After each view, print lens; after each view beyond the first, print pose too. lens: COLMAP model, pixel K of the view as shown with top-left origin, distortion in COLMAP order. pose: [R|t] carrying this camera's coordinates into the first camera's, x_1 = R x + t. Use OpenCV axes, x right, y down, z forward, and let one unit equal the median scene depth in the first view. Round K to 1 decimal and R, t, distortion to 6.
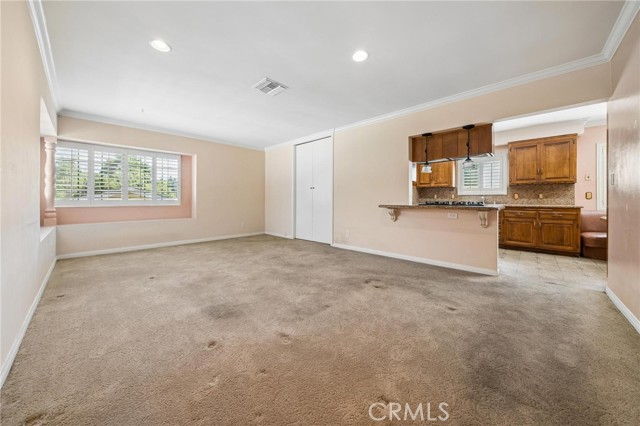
lens RADIAL K [[222.5, 0, 320.0], [0, 222.5, 213.0], [0, 0, 1]] dist [-0.000599, -0.000040]
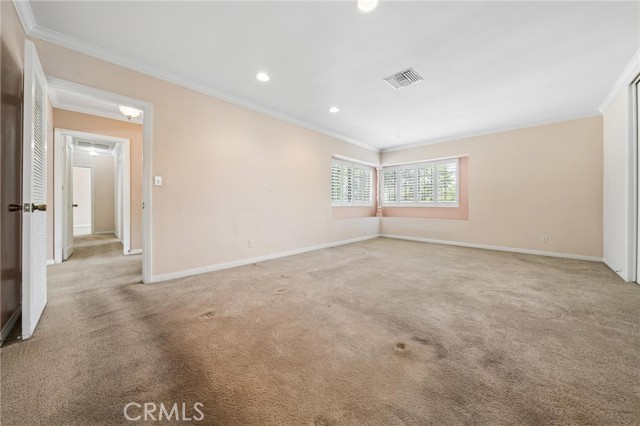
lens RADIAL K [[222.3, 0, 312.0], [0, 222.3, 203.7], [0, 0, 1]] dist [-0.001322, -0.000130]
pose [[-0.032010, -0.003842, -0.999480, 0.560906], [-0.063909, 0.997954, -0.001790, -0.008258], [0.997442, 0.063818, -0.032191, 0.520607]]
